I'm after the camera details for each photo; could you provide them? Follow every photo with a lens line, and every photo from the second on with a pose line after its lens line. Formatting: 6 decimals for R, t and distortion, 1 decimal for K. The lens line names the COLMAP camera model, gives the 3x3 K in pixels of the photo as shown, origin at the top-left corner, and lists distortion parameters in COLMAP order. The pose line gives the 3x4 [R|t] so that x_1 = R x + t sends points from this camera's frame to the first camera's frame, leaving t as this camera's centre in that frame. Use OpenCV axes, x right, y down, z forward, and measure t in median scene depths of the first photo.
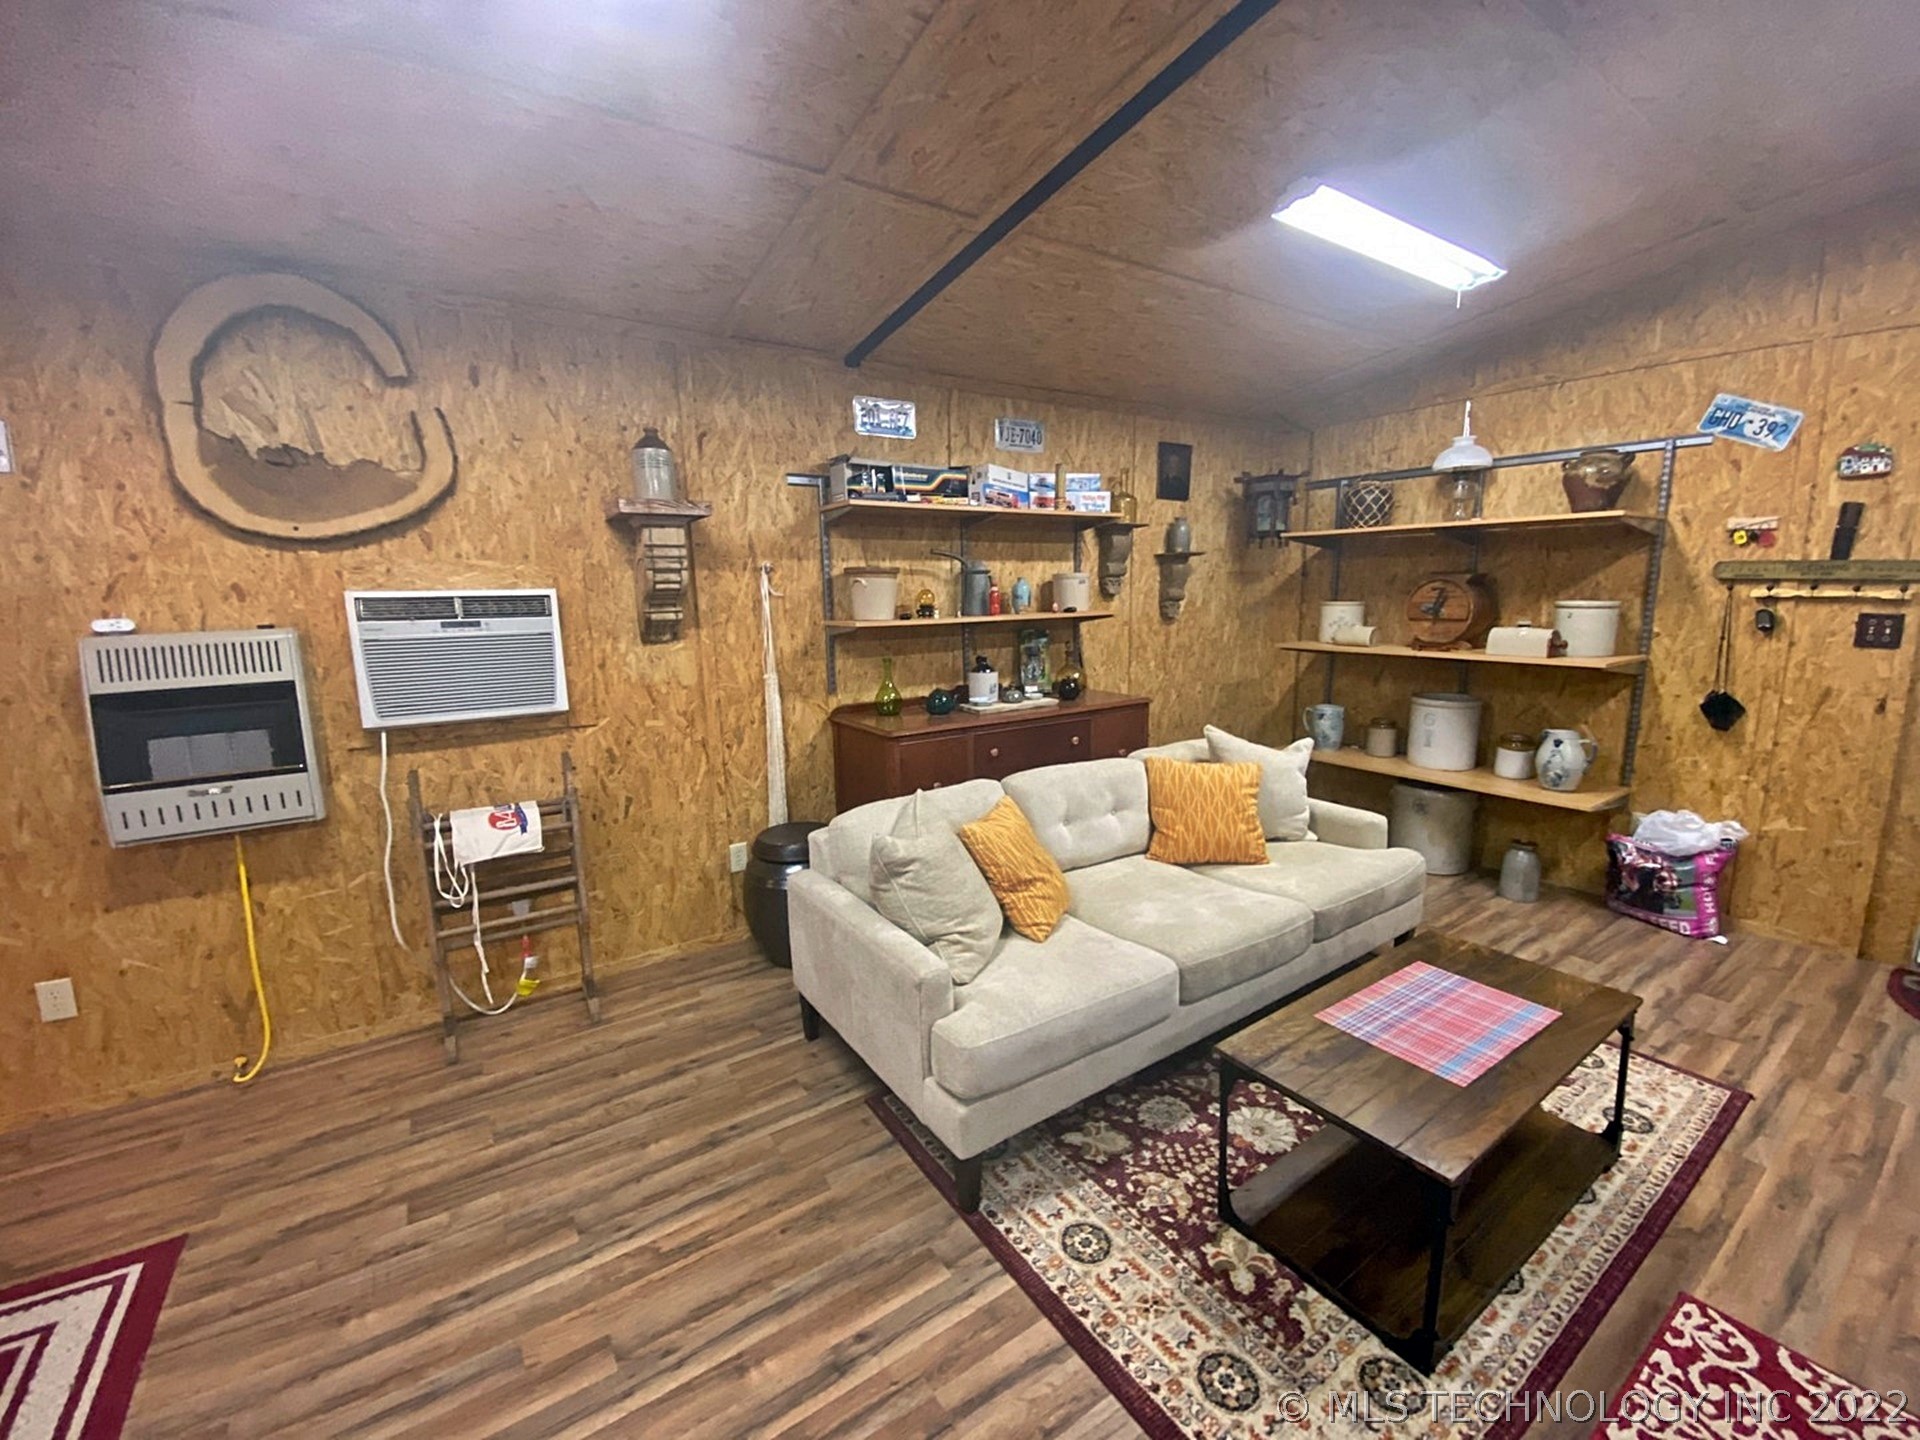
lens RADIAL K [[772.7, 0, 959.3], [0, 772.7, 726.0], [0, 0, 1]] dist [0.002595, -0.009265]
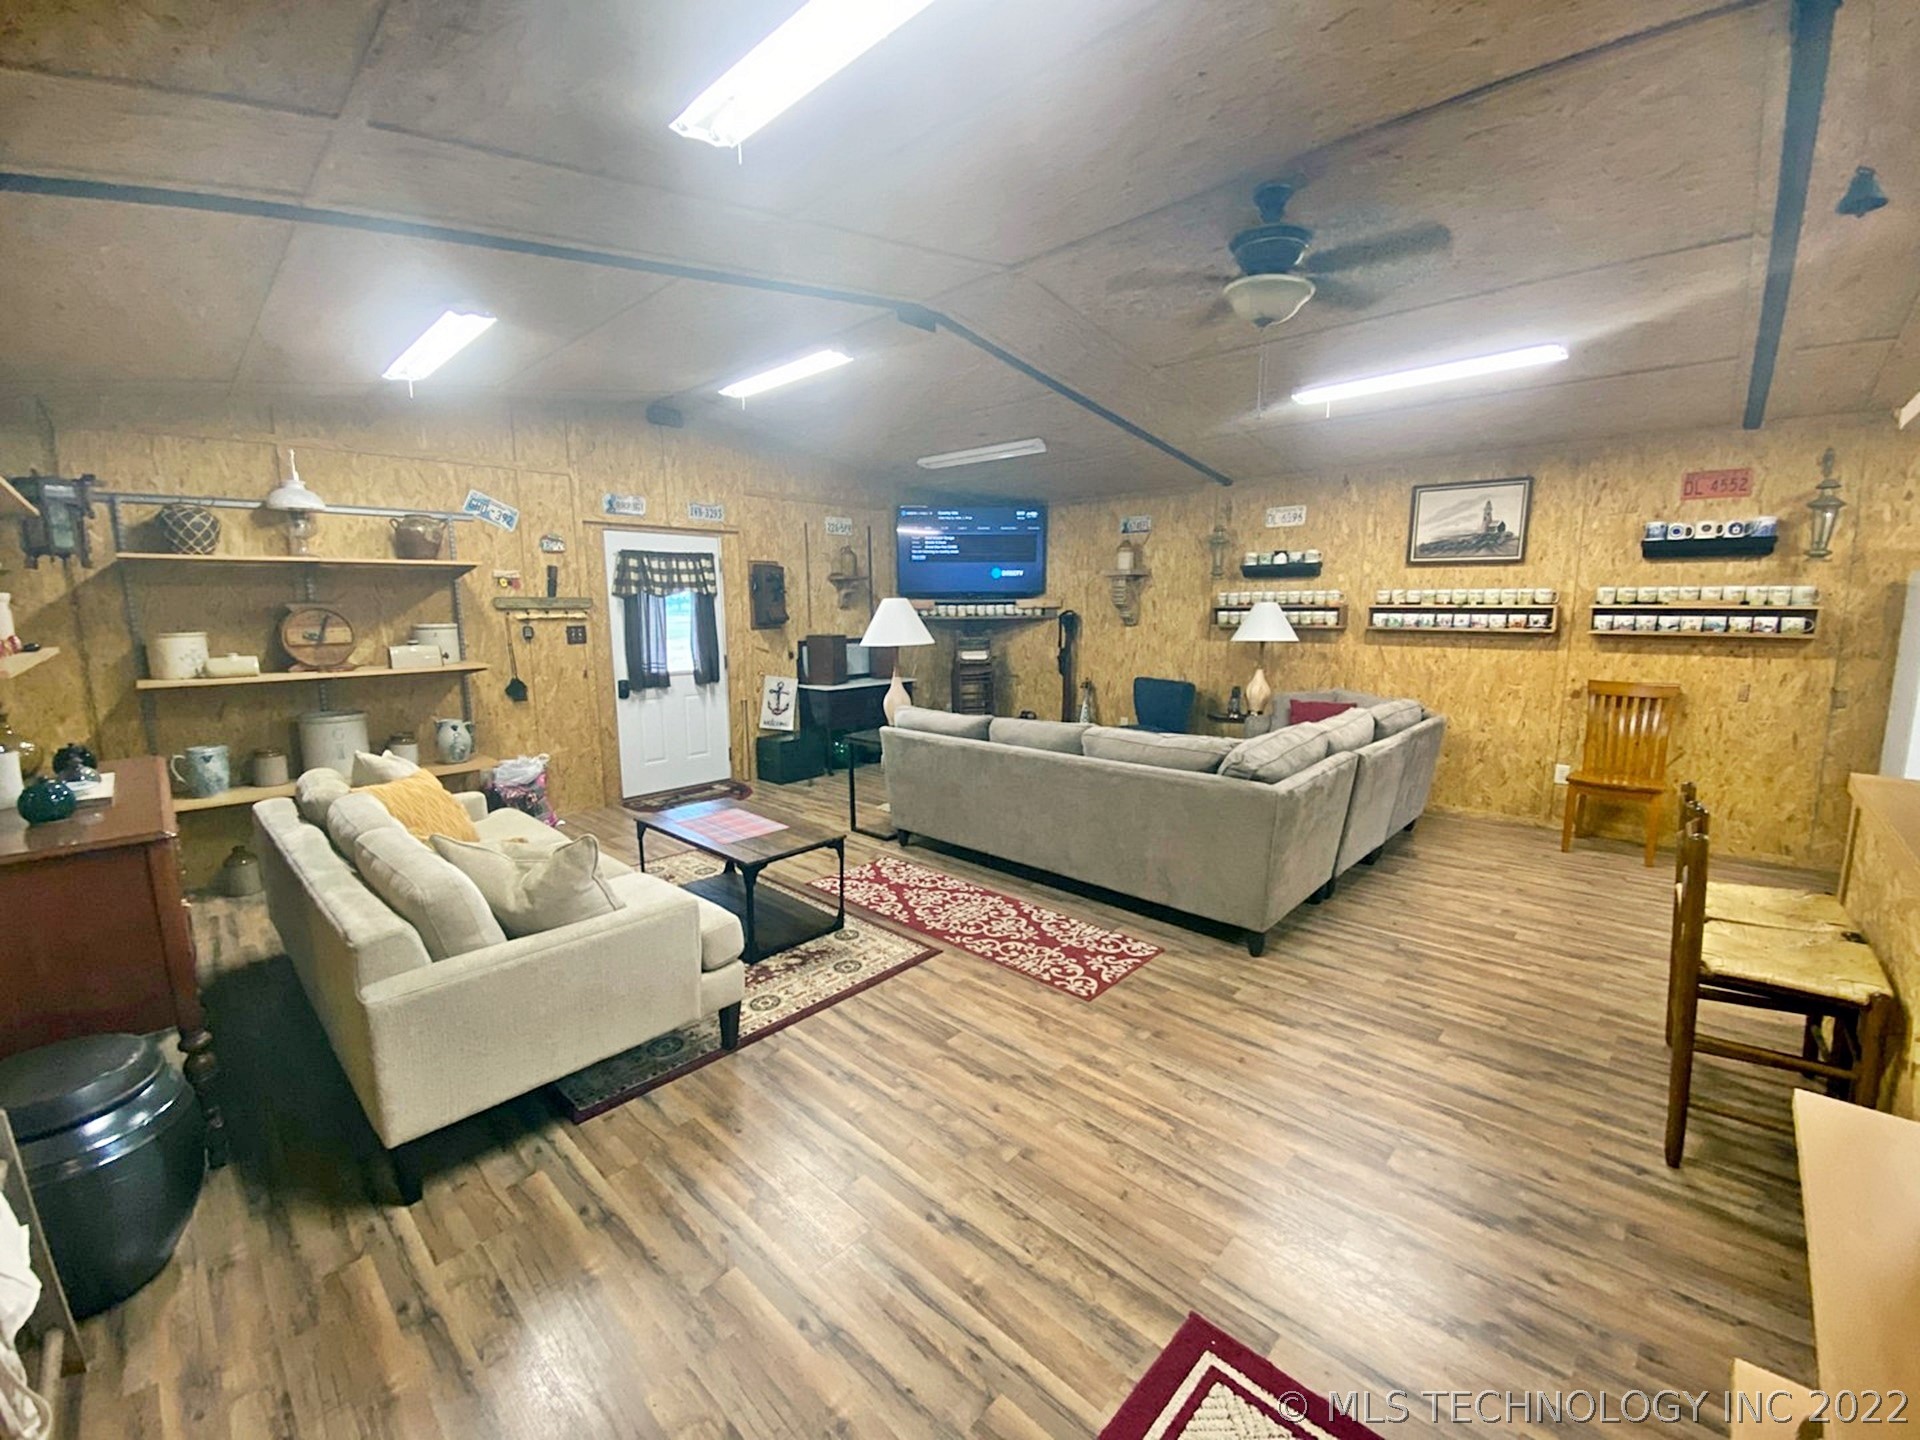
lens RADIAL K [[772.7, 0, 959.3], [0, 772.7, 726.0], [0, 0, 1]] dist [0.002595, -0.009265]
pose [[-0.211566, -0.134982, 0.967998, -0.904265], [0.191044, 0.965601, 0.176402, -0.064373], [-0.958510, 0.222250, -0.178501, 0.491660]]
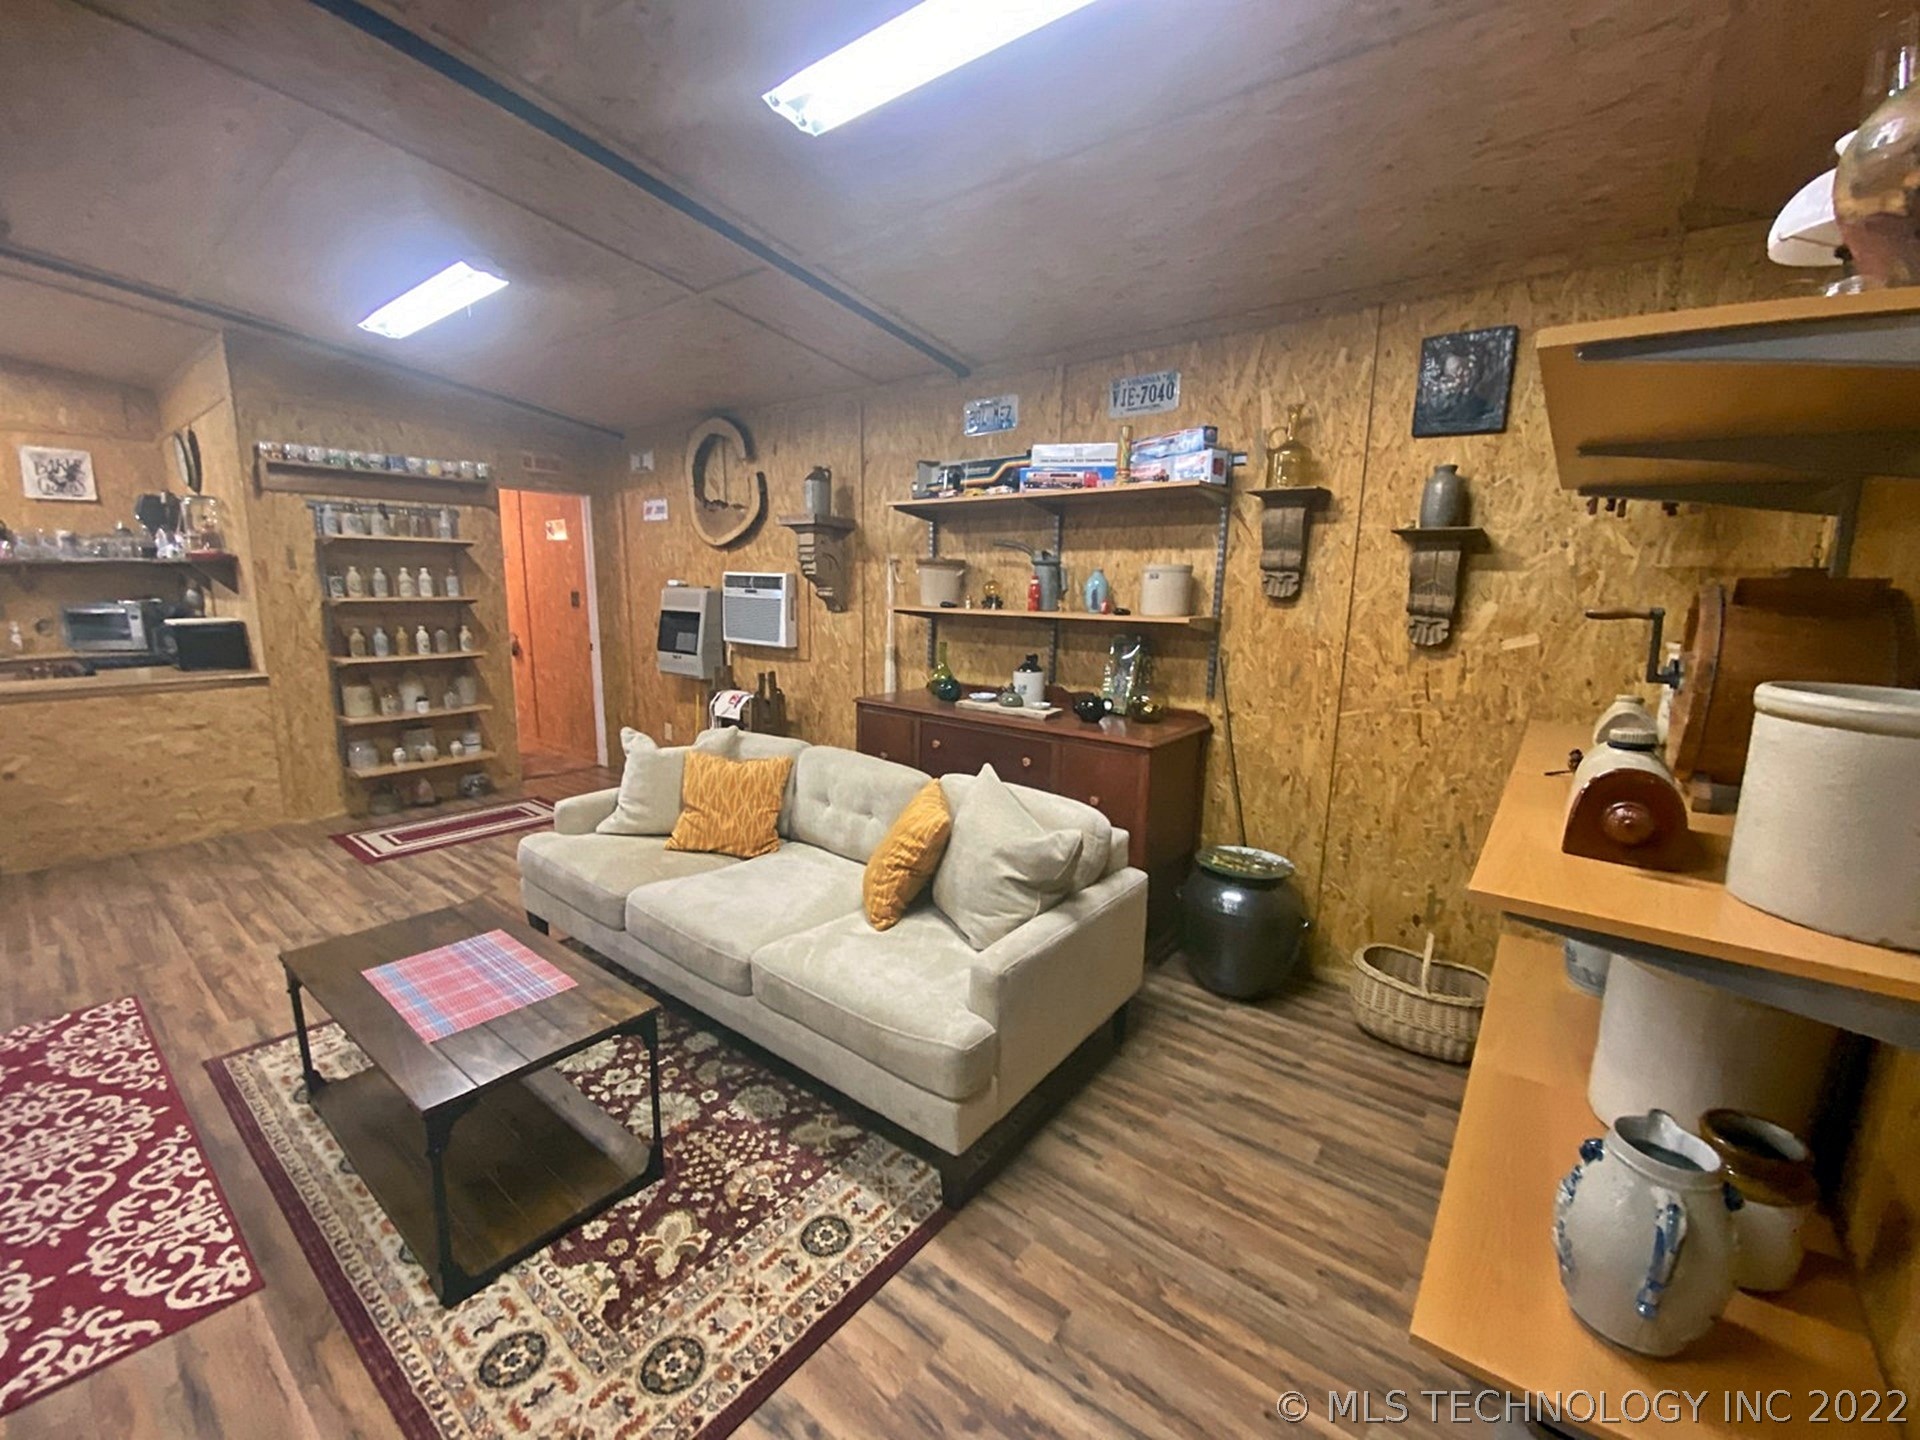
lens RADIAL K [[788.2, 0, 924.9], [0, 788.2, 707.6], [0, 0, 1]] dist [0.063190, -0.028487]
pose [[0.278798, 0.174509, -0.944361, 1.184435], [-0.187881, 0.974261, 0.124567, -0.160492], [0.941792, 0.142699, 0.304409, 0.793182]]
